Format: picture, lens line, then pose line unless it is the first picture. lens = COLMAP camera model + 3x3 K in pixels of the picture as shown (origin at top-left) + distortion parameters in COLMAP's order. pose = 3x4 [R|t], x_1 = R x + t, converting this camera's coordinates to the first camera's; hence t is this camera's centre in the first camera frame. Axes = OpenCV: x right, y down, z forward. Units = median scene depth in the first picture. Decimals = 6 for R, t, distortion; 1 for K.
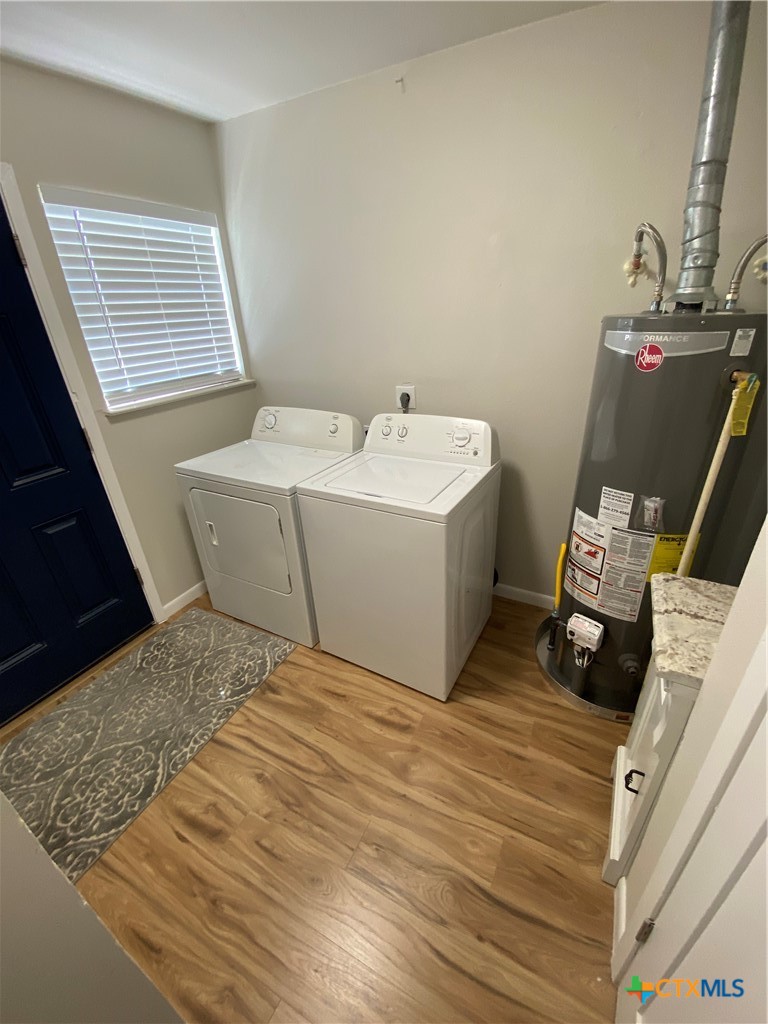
lens RADIAL K [[412.4, 0, 384.0], [0, 412.4, 512.0], [0, 0, 1]] dist [0.017741, -0.019434]
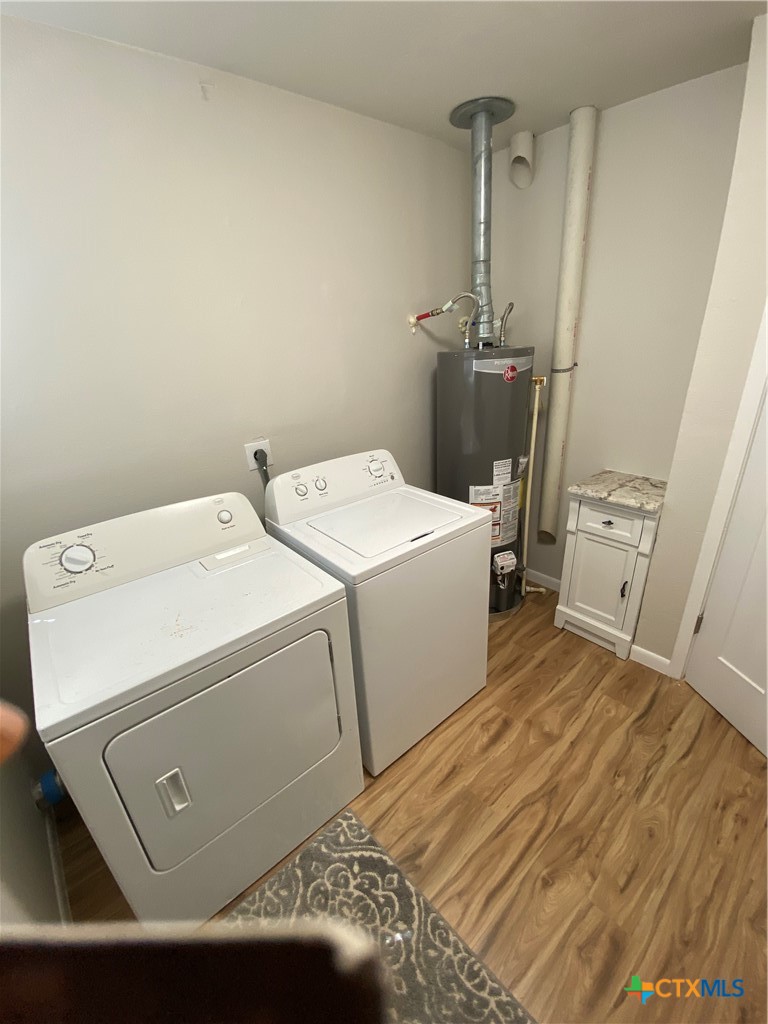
lens RADIAL K [[411.7, 0, 396.2], [0, 411.7, 507.1], [0, 0, 1]] dist [0.011819, -0.015700]
pose [[0.359521, -0.332356, 0.871943, -0.883992], [0.442044, 0.883583, 0.154528, -0.284706], [-0.821792, 0.329881, 0.464582, 0.627013]]
